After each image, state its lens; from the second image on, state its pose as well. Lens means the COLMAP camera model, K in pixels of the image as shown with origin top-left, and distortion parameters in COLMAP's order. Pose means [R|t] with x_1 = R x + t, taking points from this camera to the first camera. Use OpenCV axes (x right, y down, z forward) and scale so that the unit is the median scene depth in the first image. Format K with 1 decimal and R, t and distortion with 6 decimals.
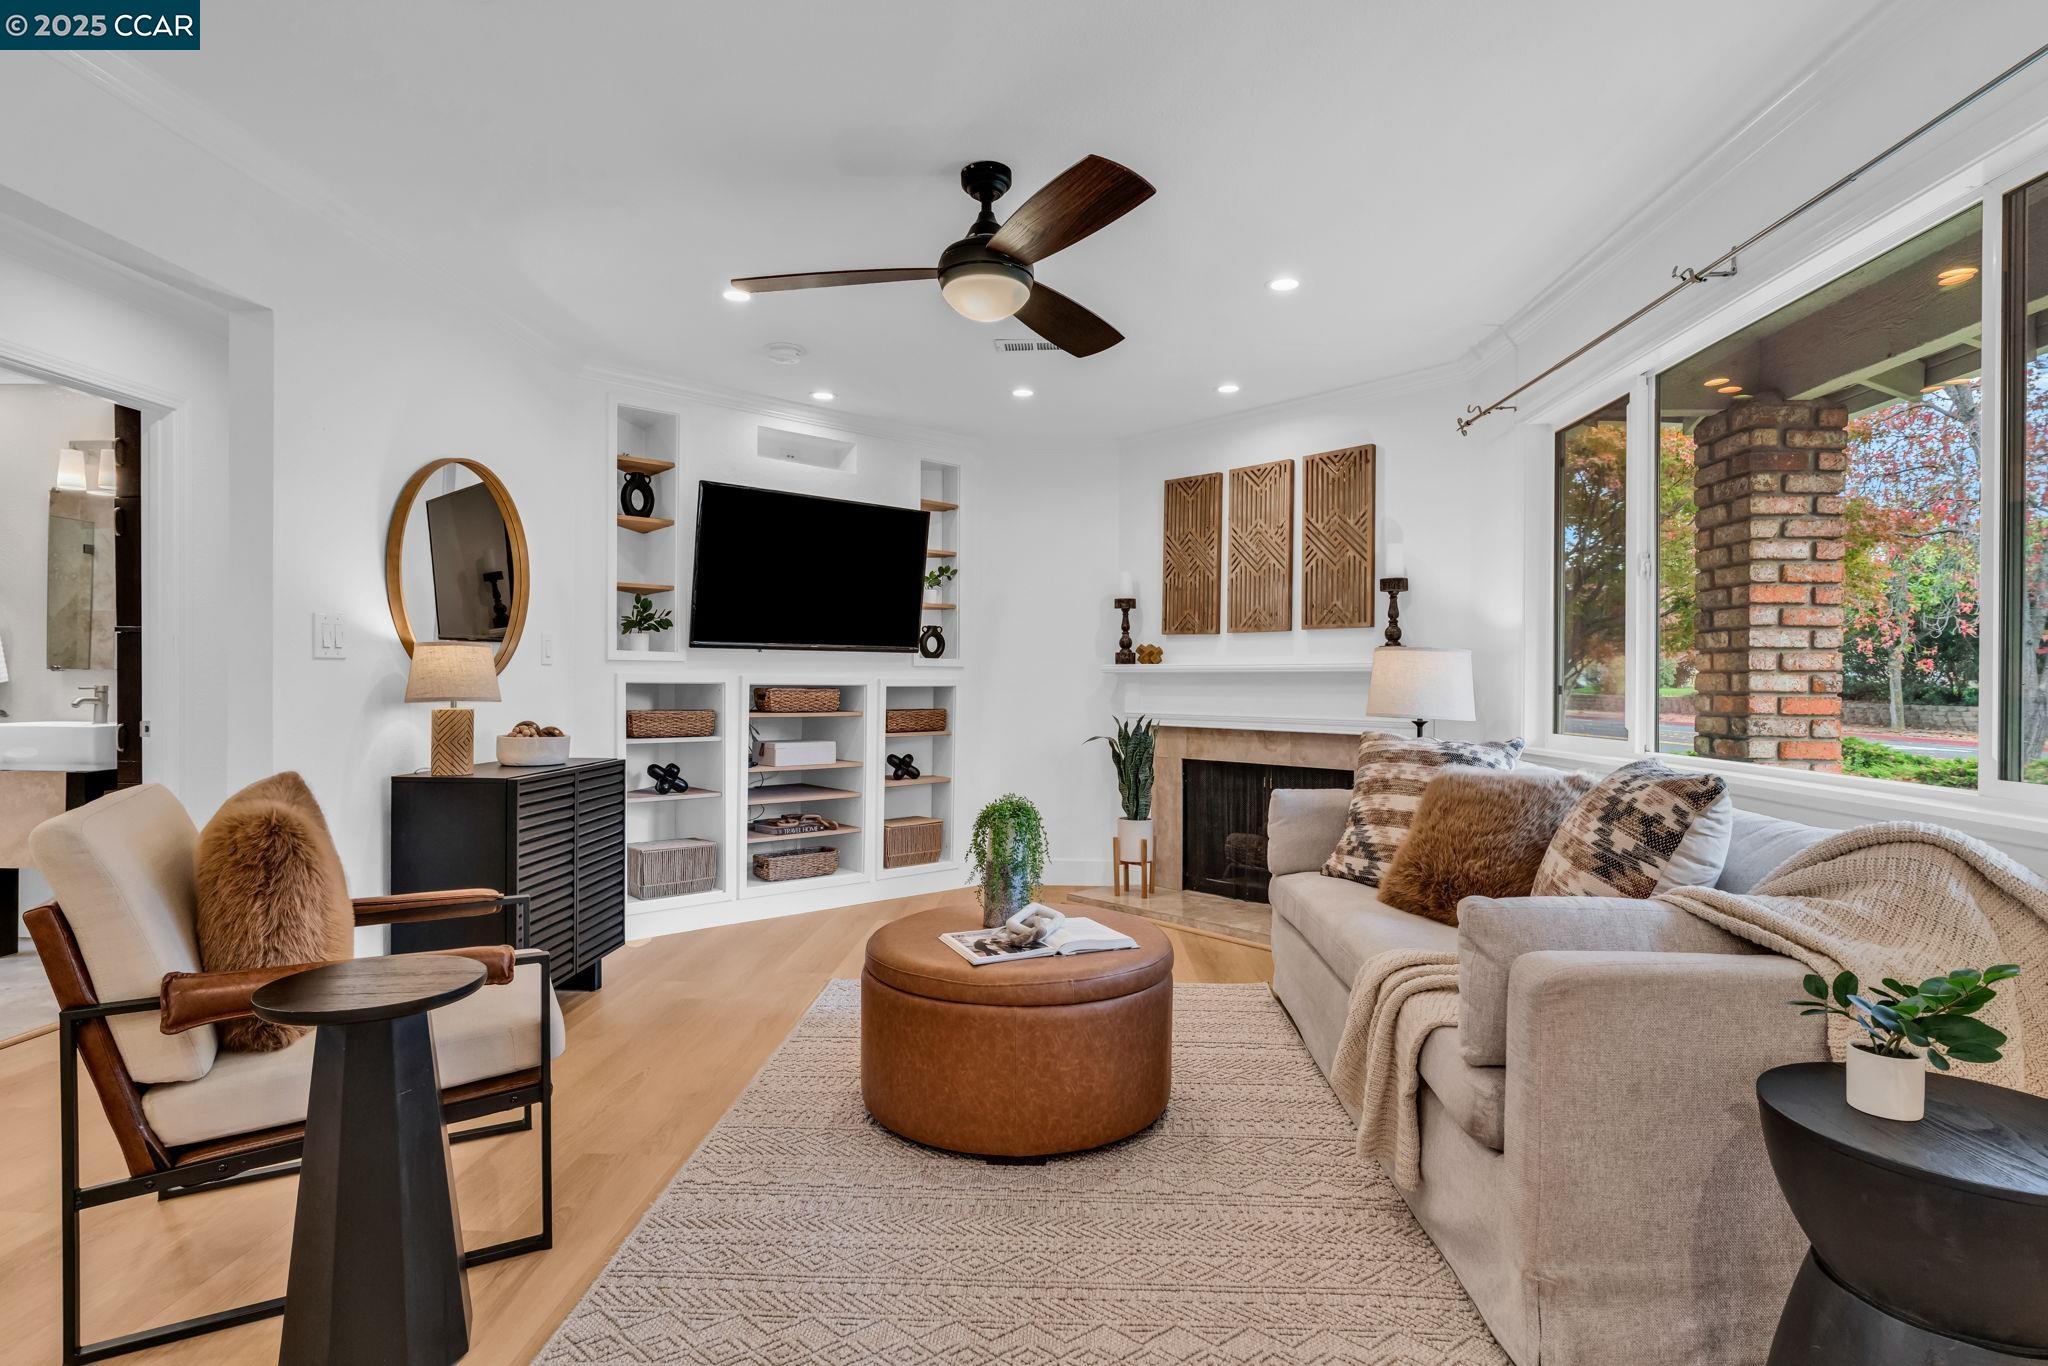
lens RADIAL K [[1002.6, 0, 1005.0], [0, 1002.6, 682.6], [0, 0, 1]] dist [-0.000306, -0.000374]
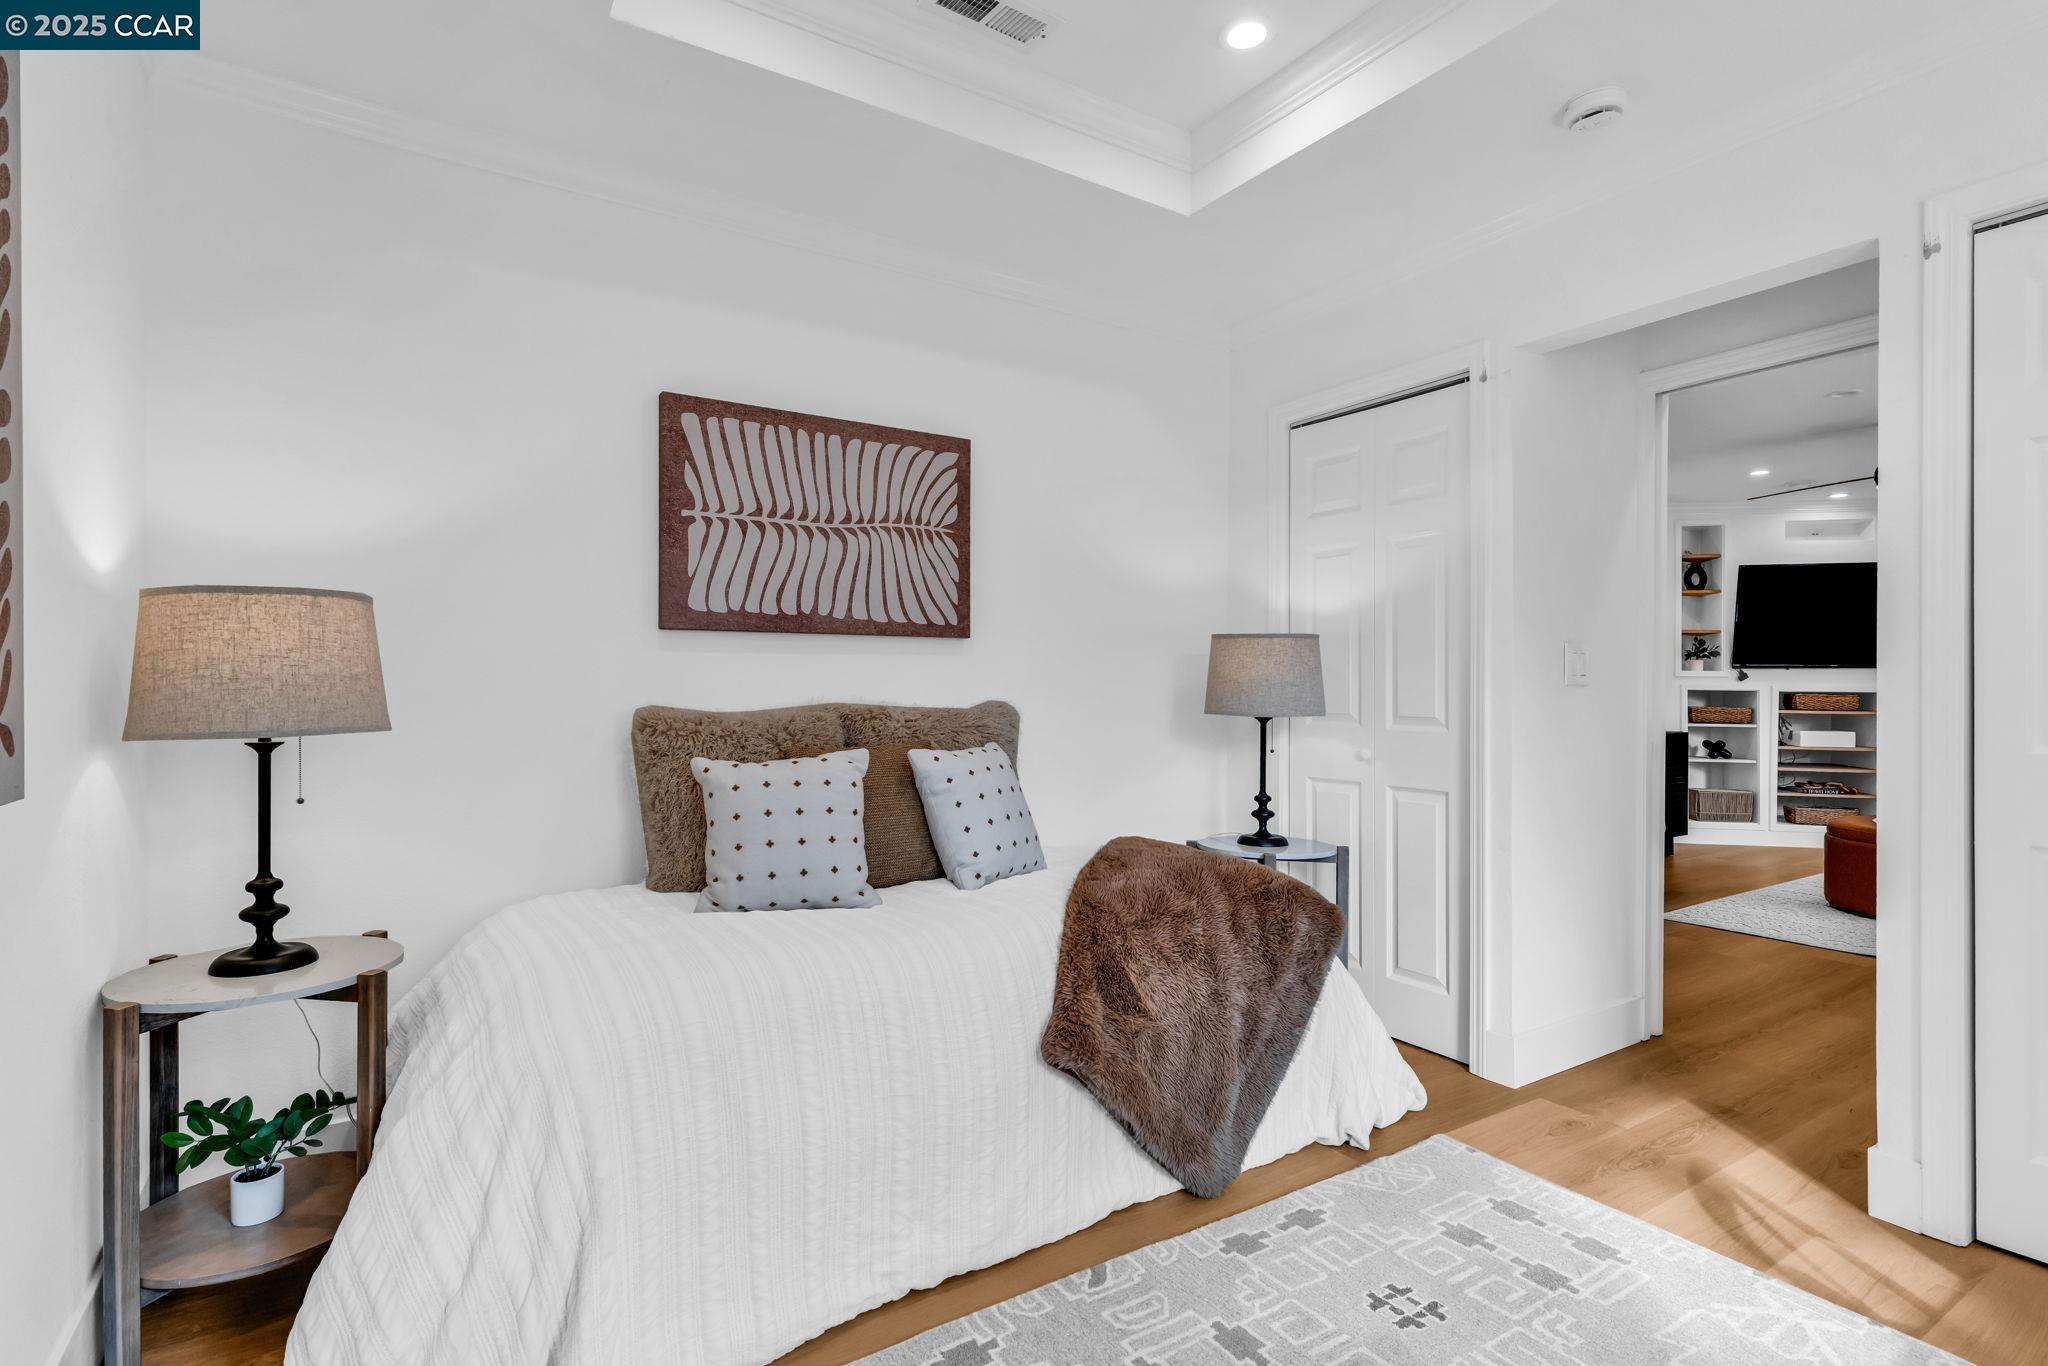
lens RADIAL K [[972.6, 0, 1021.2], [0, 972.6, 688.0], [0, 0, 1]] dist [-0.006727, 0.001926]
pose [[0.575420, -0.001739, -0.817856, 0.299054], [-0.001871, 0.999992, -0.003443, 0.004362], [0.817856, 0.003512, 0.575413, -0.823191]]
